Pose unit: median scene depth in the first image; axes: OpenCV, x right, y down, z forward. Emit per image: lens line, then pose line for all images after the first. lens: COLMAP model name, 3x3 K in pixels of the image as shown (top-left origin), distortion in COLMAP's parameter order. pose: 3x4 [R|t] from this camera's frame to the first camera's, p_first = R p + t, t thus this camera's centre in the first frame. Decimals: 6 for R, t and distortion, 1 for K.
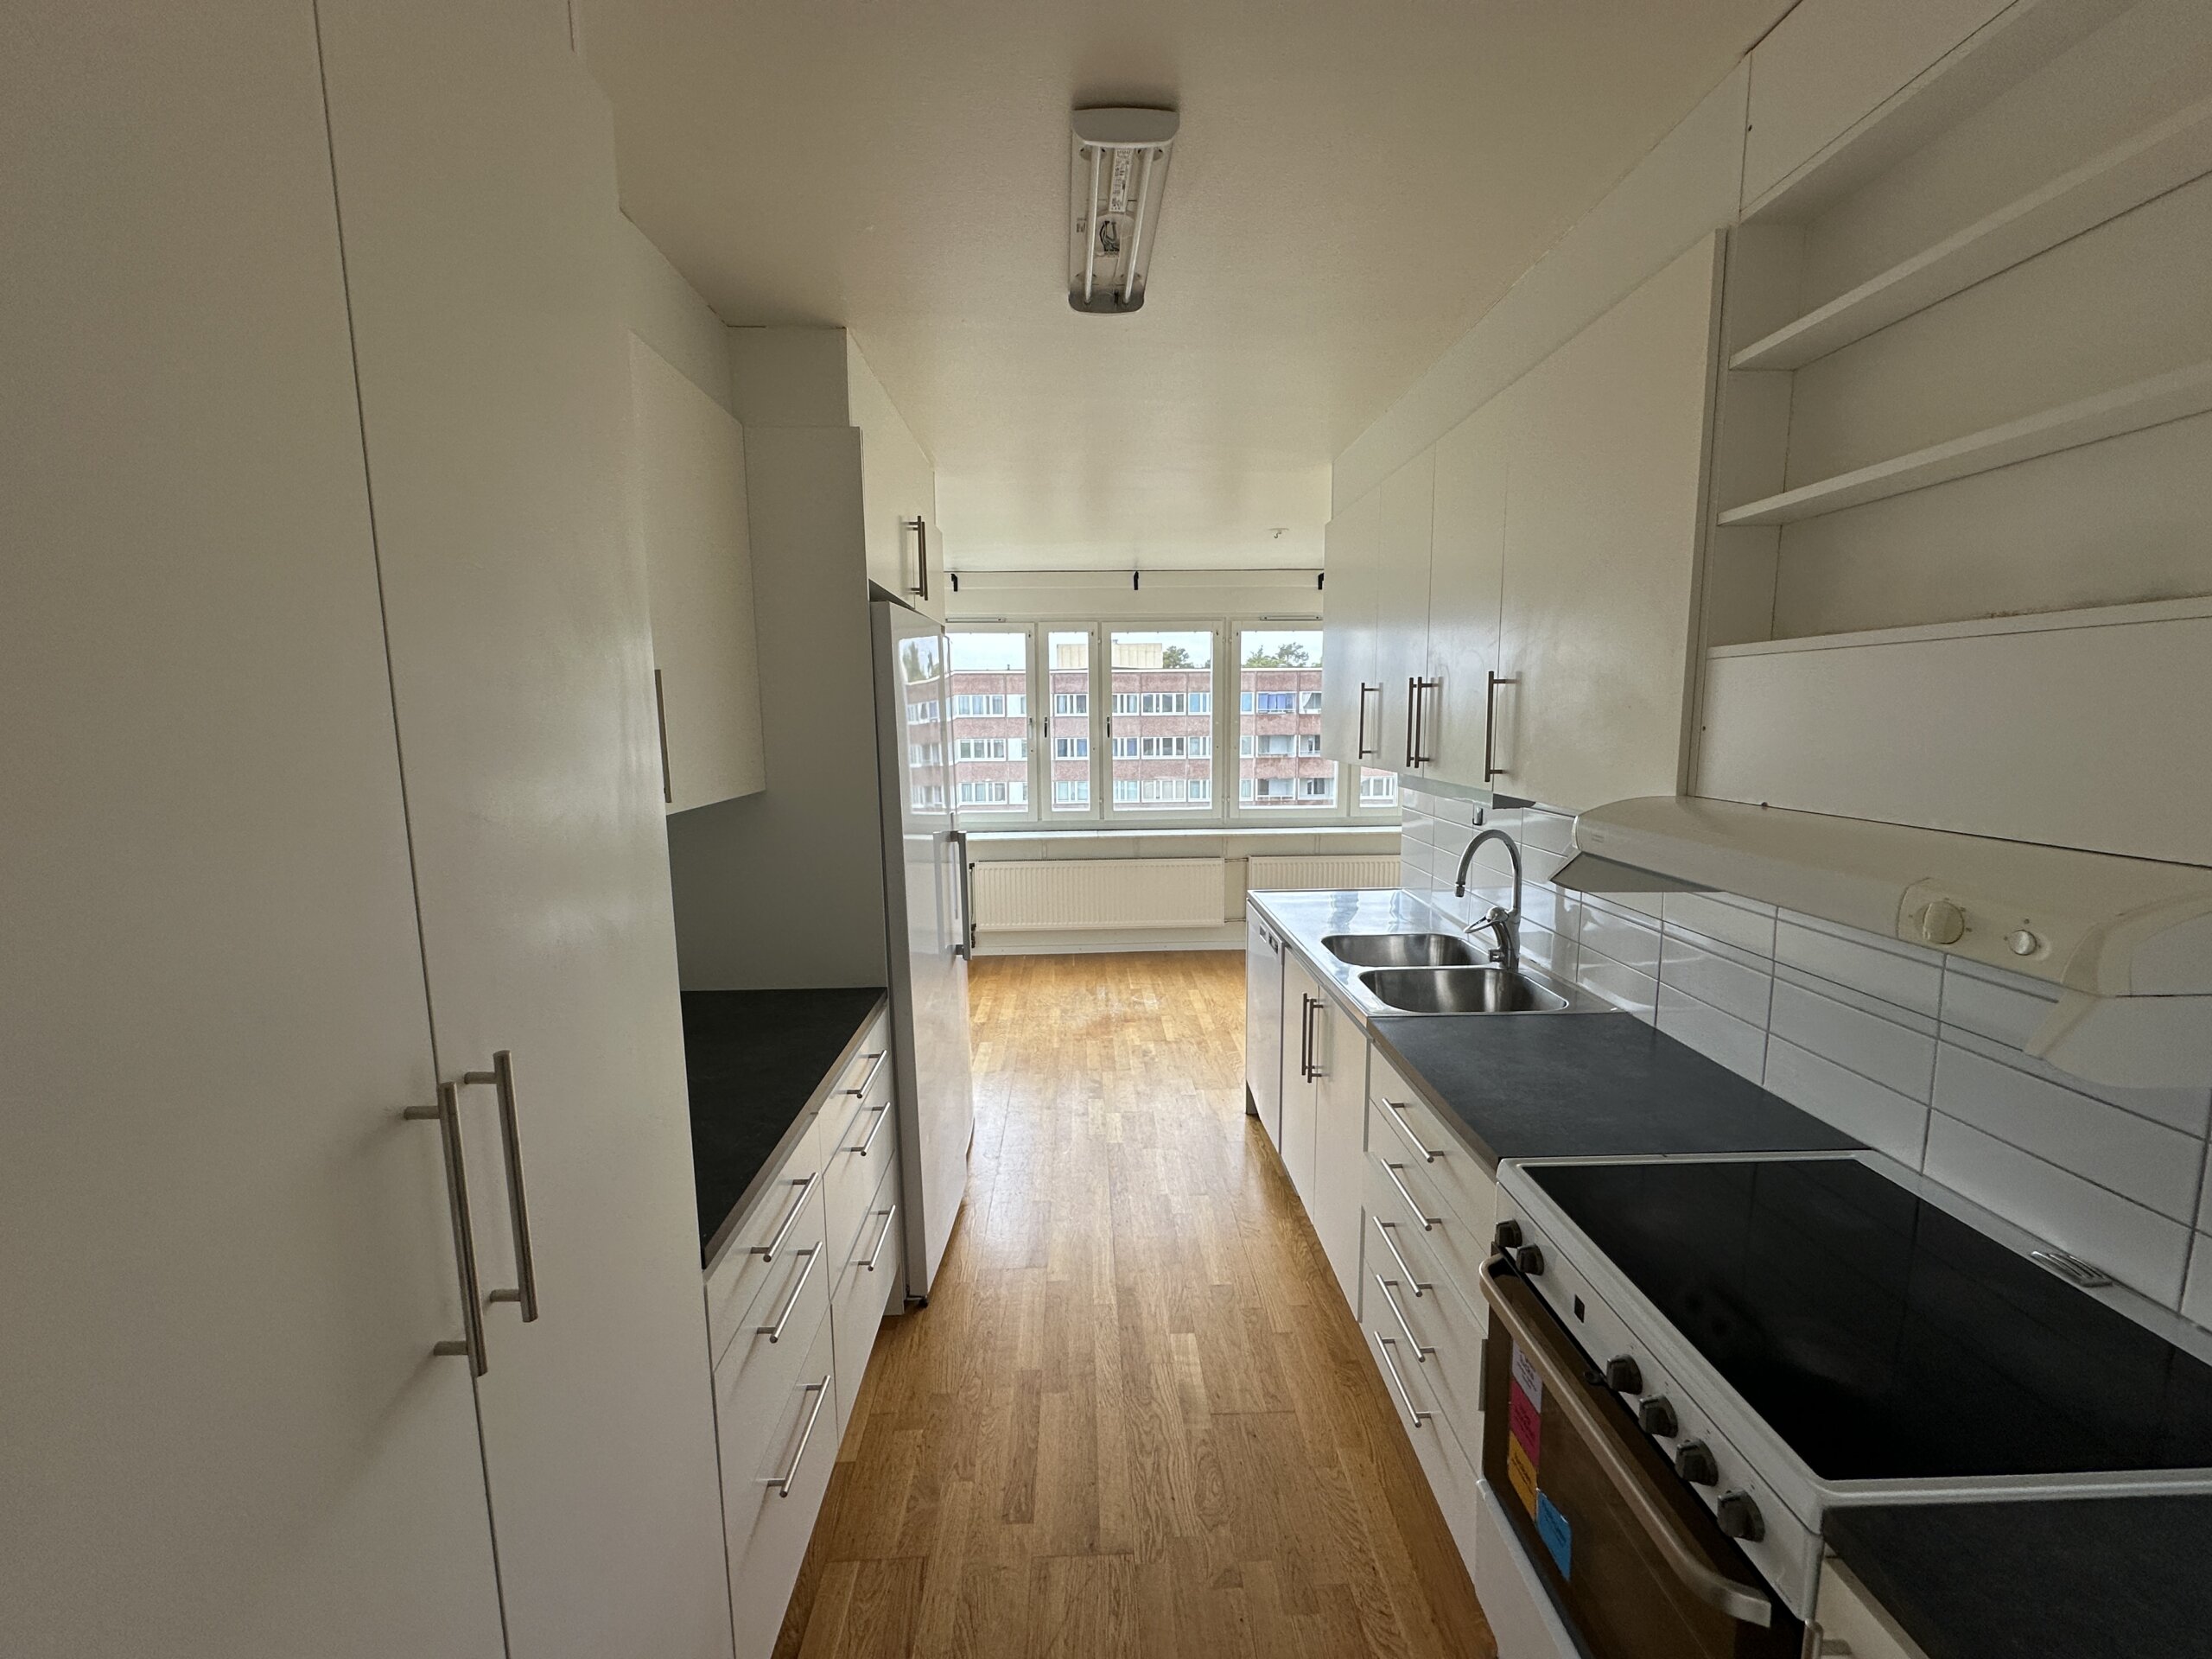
lens RADIAL K [[880.3, 0, 1104.2], [0, 880.3, 832.5], [0, 0, 1]] dist [-0.002355, 0.000784]
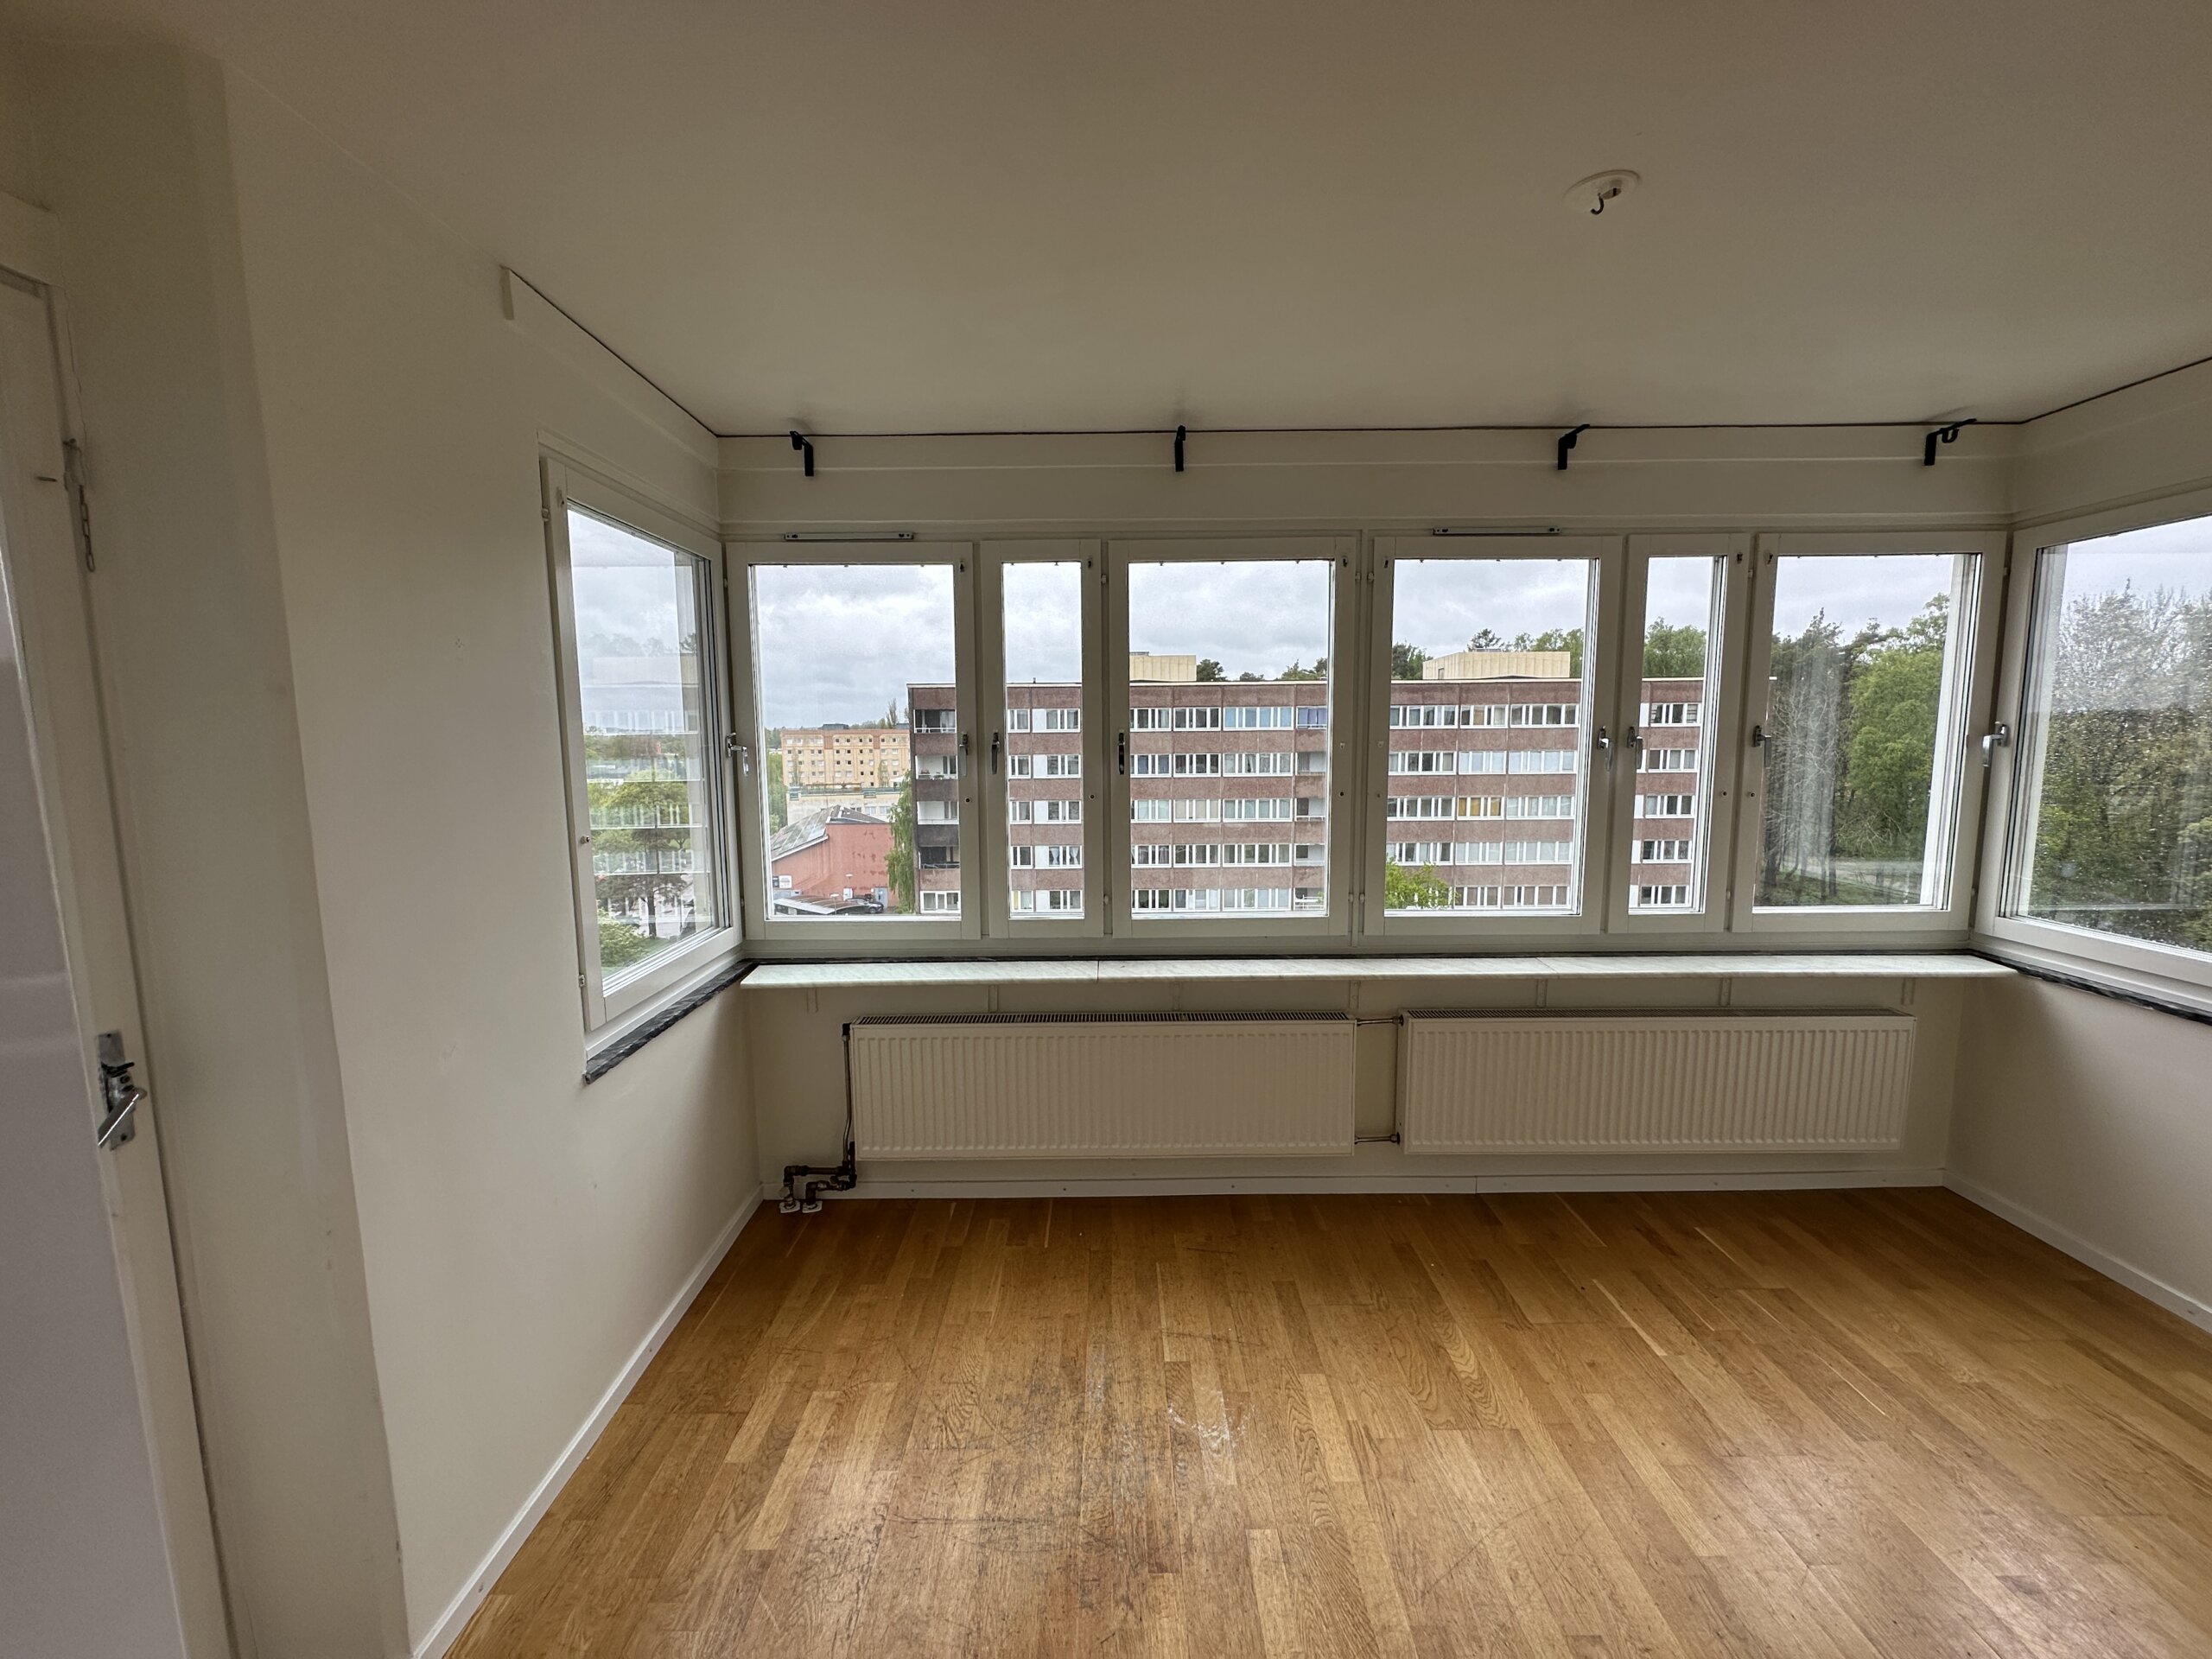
lens RADIAL K [[880.3, 0, 1108.3], [0, 880.3, 826.3], [0, 0, 1]] dist [-0.002355, 0.000784]
pose [[0.999521, 0.005353, -0.030496, 0.025915], [-0.006087, 0.999693, -0.024017, -0.134784], [0.030358, 0.024191, 0.999246, 1.028573]]
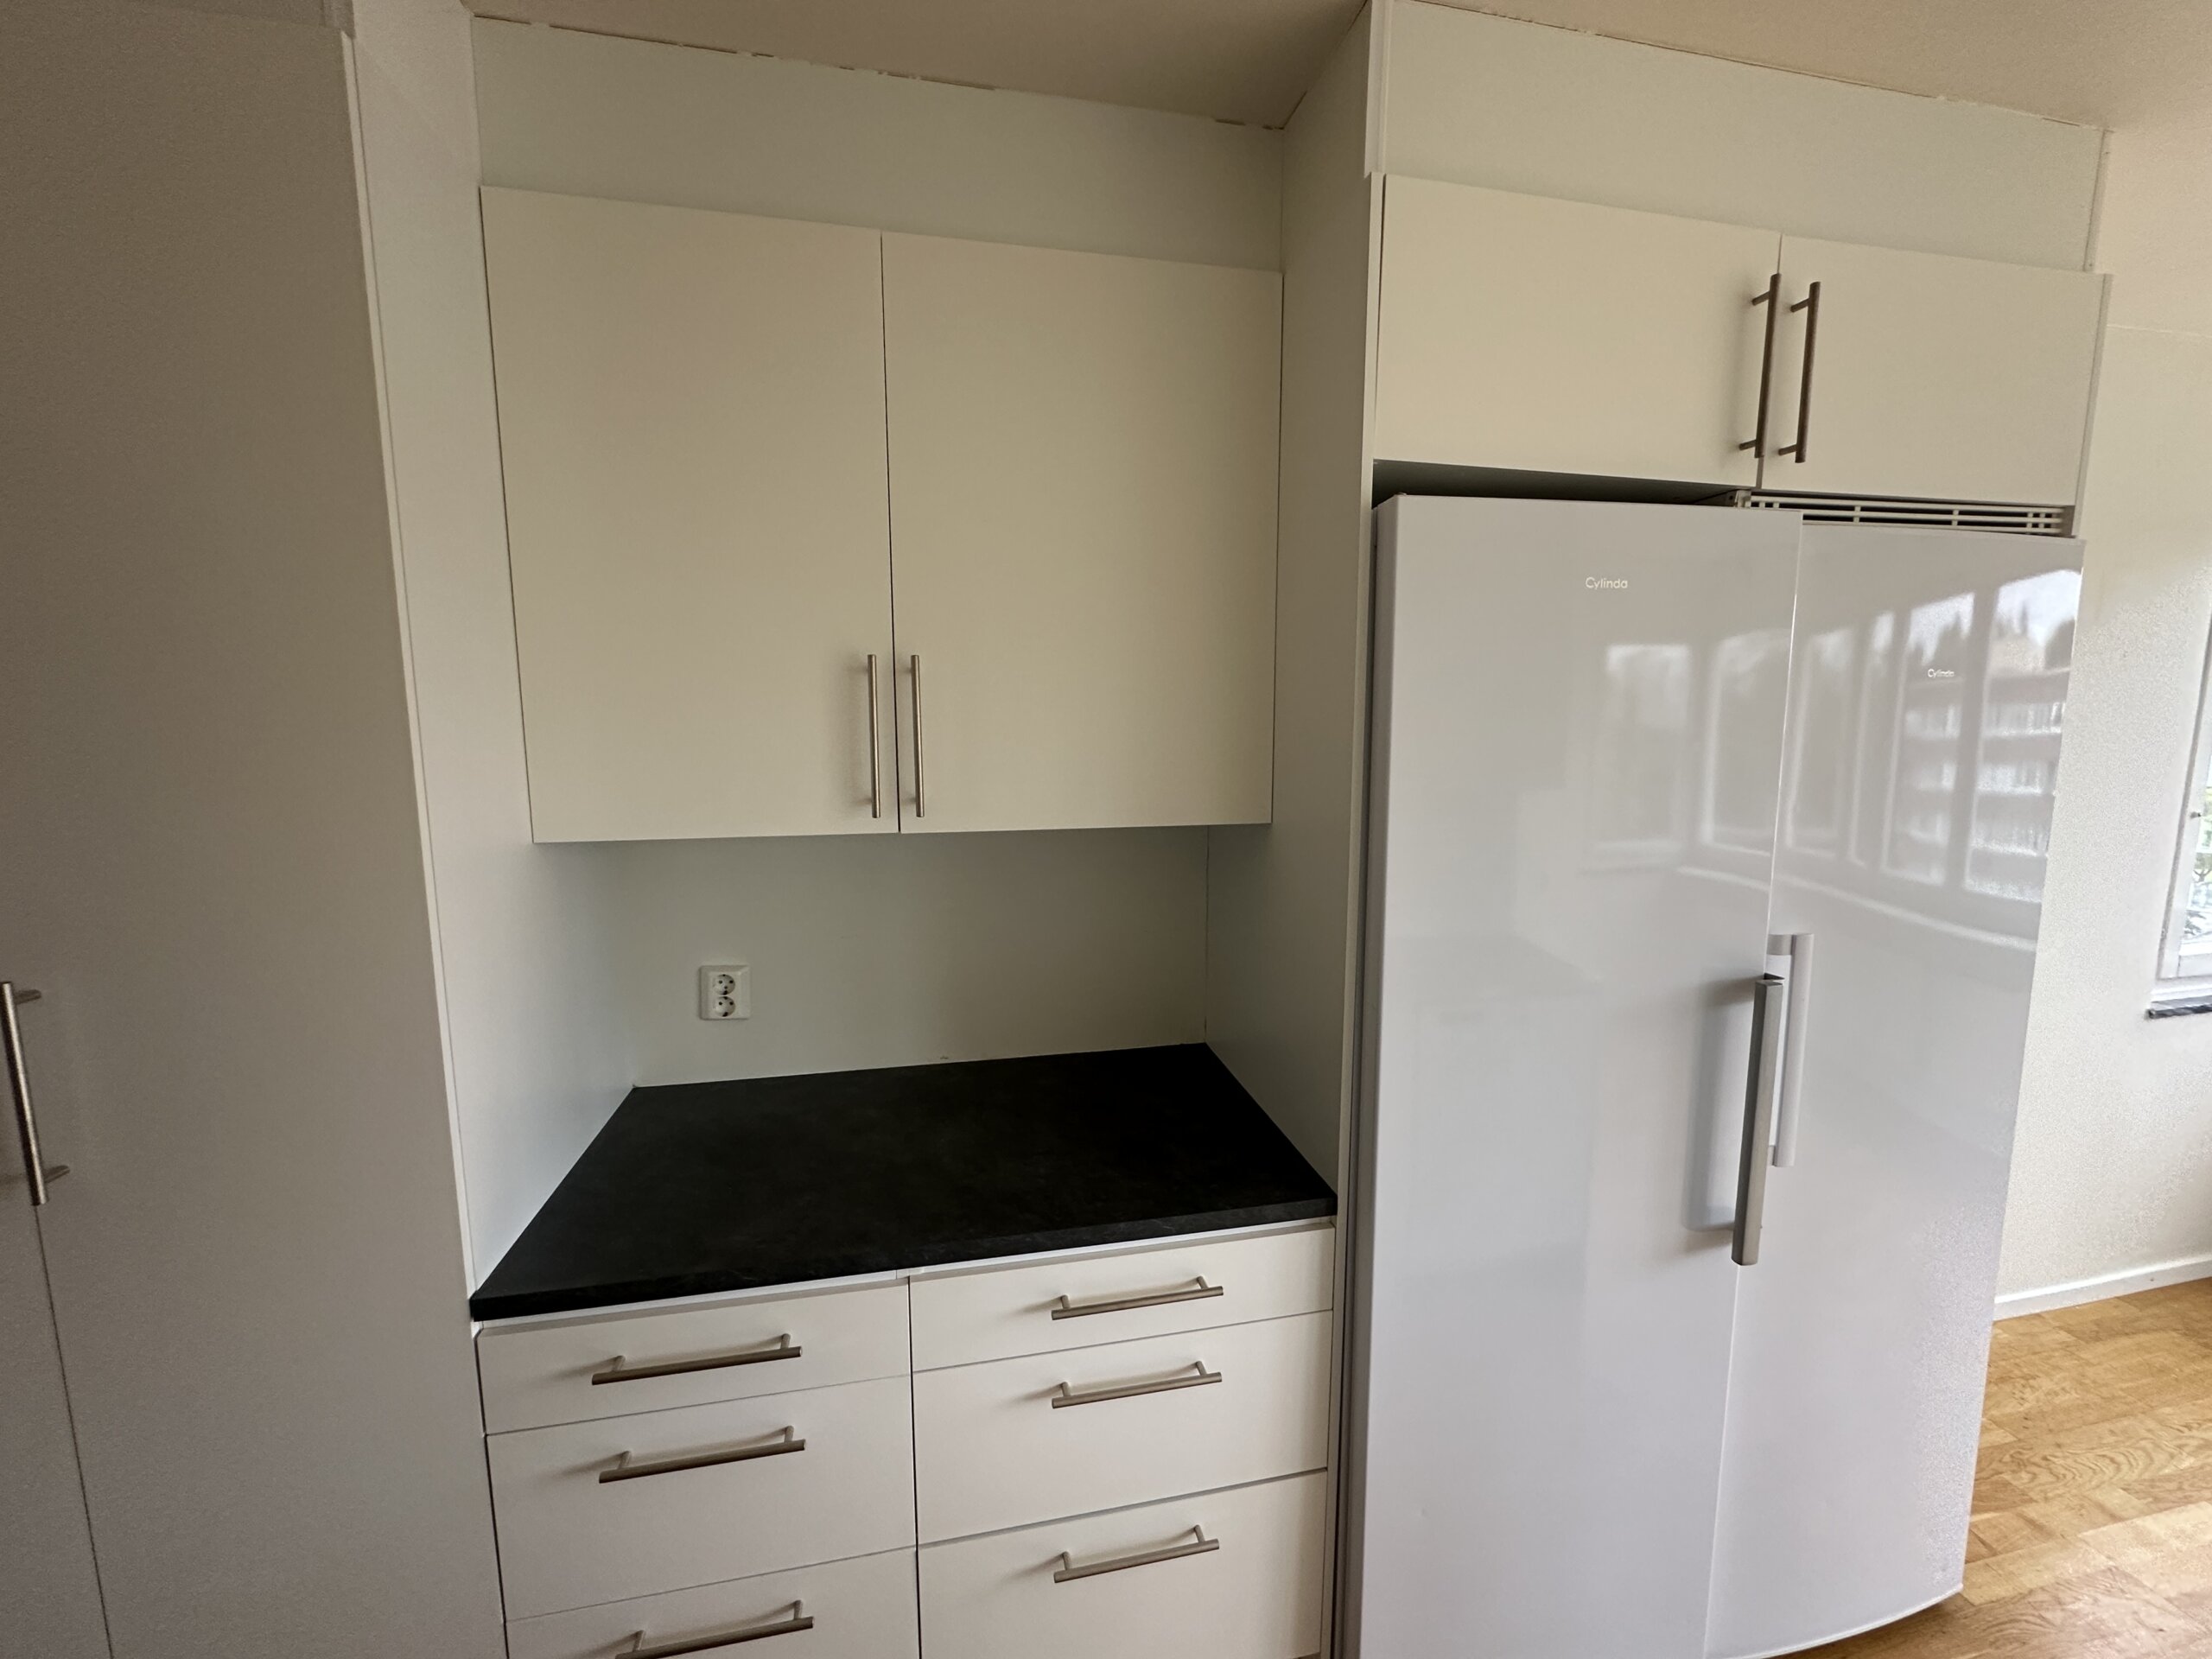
lens RADIAL K [[880.3, 0, 1104.8], [0, 880.3, 827.5], [0, 0, 1]] dist [-0.002355, 0.000784]
pose [[0.180780, 0.138284, -0.973754, 0.199229], [-0.135598, 0.984116, 0.114581, -0.080691], [0.974131, 0.111325, 0.196659, 0.565816]]
